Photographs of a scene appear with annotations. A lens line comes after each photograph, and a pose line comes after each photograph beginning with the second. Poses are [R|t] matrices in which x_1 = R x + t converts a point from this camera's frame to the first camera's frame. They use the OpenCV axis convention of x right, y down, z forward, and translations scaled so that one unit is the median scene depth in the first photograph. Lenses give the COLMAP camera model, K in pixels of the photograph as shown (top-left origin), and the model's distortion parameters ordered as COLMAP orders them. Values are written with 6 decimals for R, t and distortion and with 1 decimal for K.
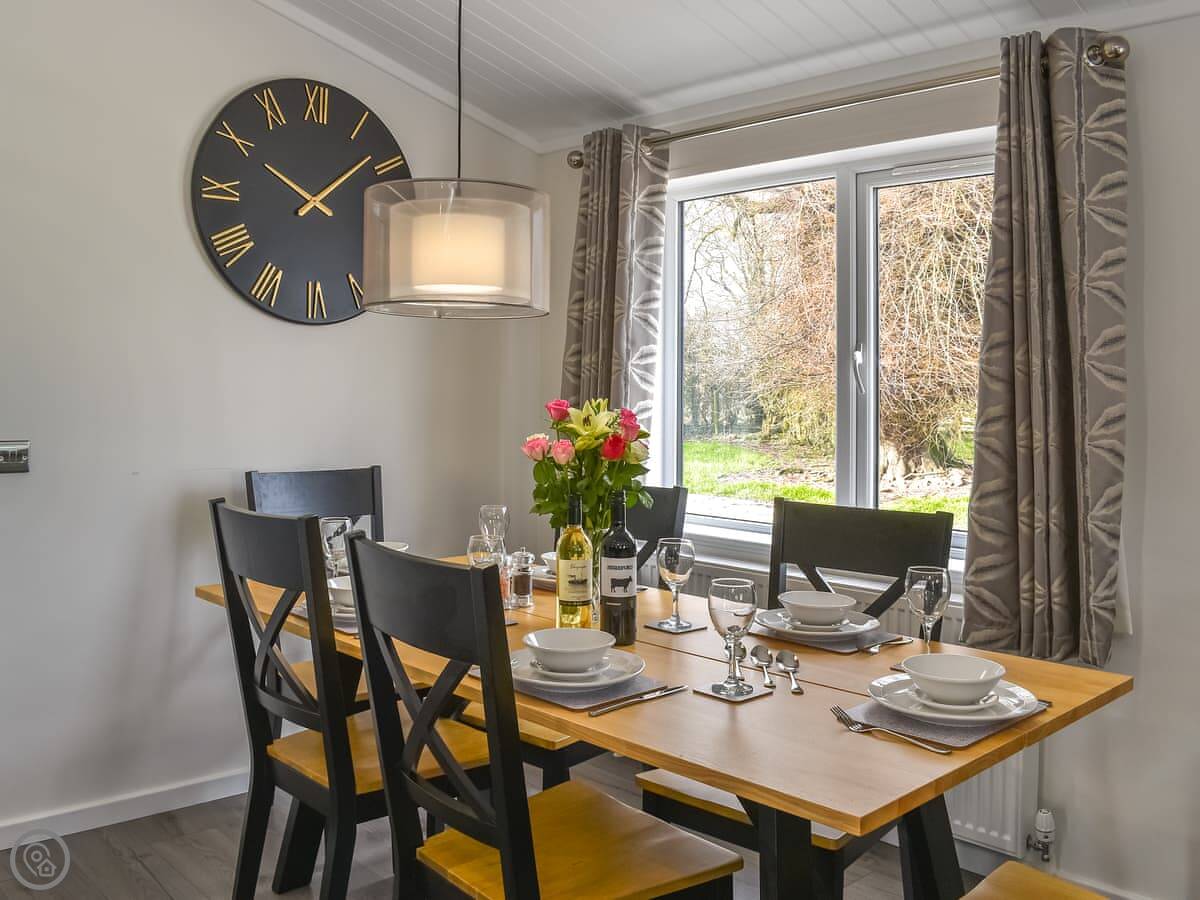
lens RADIAL K [[1077.0, 0, 597.9], [0, 1077.0, 421.0], [0, 0, 1]] dist [-0.067451, 0.000893]
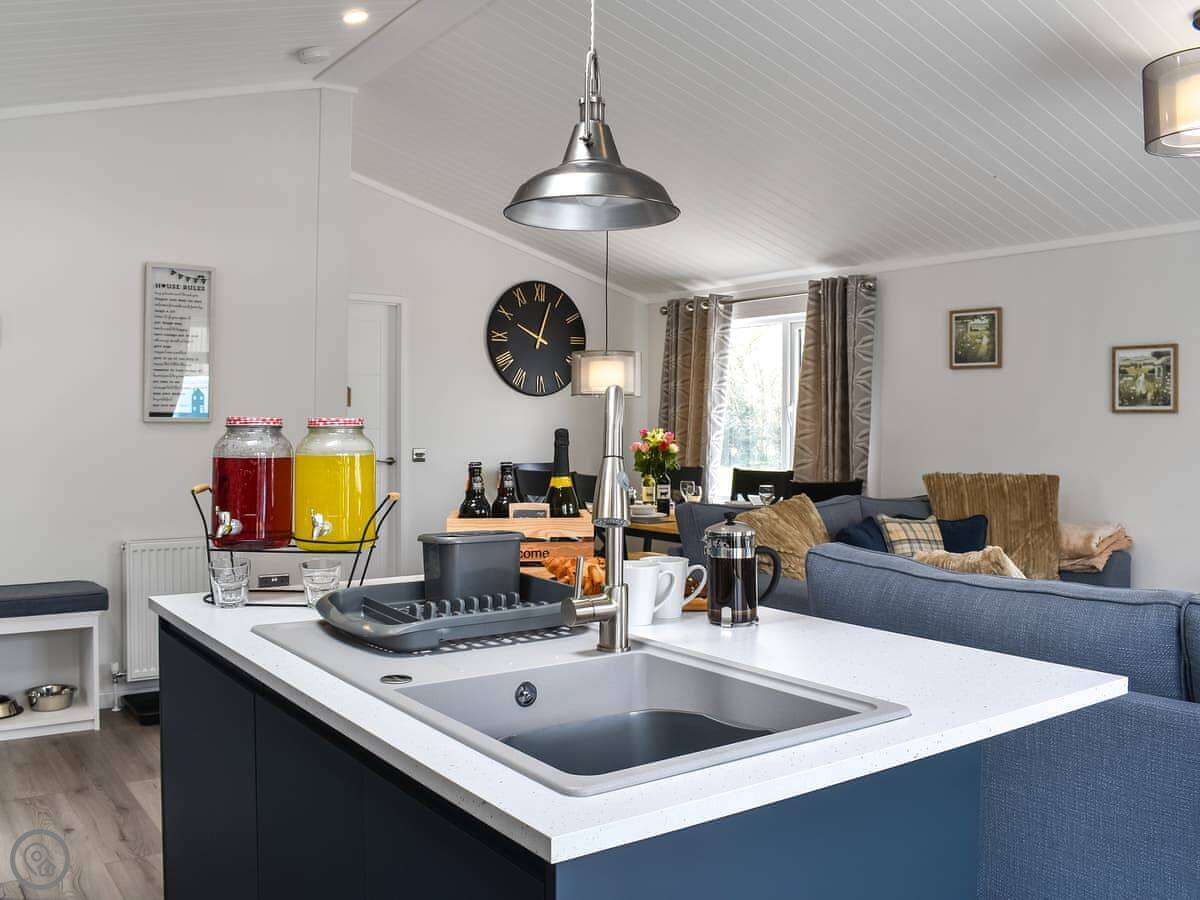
lens RADIAL K [[1077.0, 0, 597.9], [0, 1077.0, 421.0], [0, 0, 1]] dist [-0.067451, 0.000893]
pose [[0.990356, -0.007312, -0.138349, 0.208411], [0.001889, 0.999226, -0.039293, 0.061861], [0.138530, 0.038653, 0.989604, -1.565119]]
